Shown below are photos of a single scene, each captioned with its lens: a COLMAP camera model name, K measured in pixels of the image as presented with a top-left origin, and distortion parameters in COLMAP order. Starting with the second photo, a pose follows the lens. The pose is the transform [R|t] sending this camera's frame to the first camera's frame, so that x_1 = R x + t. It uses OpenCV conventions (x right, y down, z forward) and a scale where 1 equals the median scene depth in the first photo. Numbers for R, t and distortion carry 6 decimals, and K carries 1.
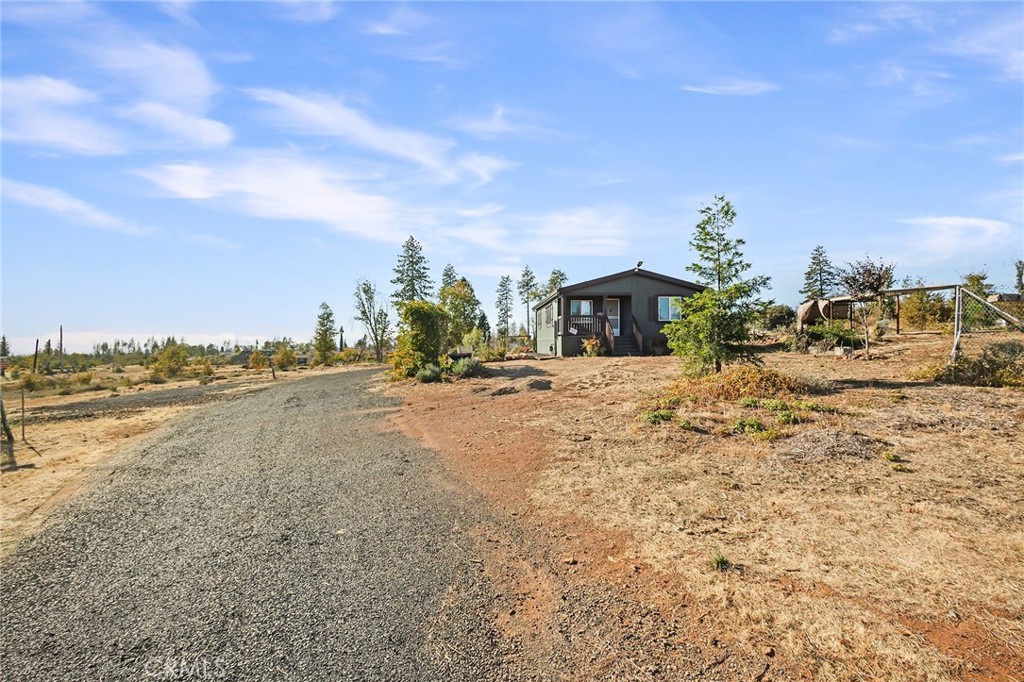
lens RADIAL K [[477.3, 0, 512.0], [0, 477.3, 341.0], [0, 0, 1]] dist [0.006996, -0.000055]
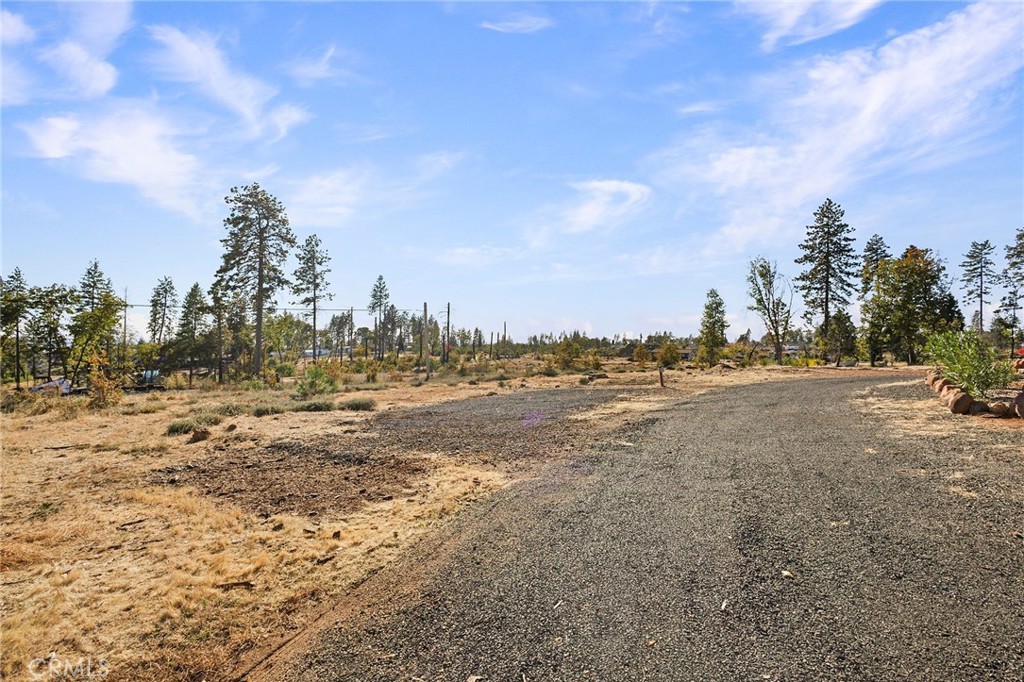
lens RADIAL K [[477.3, 0, 512.0], [0, 477.3, 341.0], [0, 0, 1]] dist [0.006996, -0.000055]
pose [[0.728863, 0.017369, -0.684439, -0.049292], [-0.009970, 0.999841, 0.014756, 0.001178], [0.684587, -0.003931, 0.728920, 0.093189]]
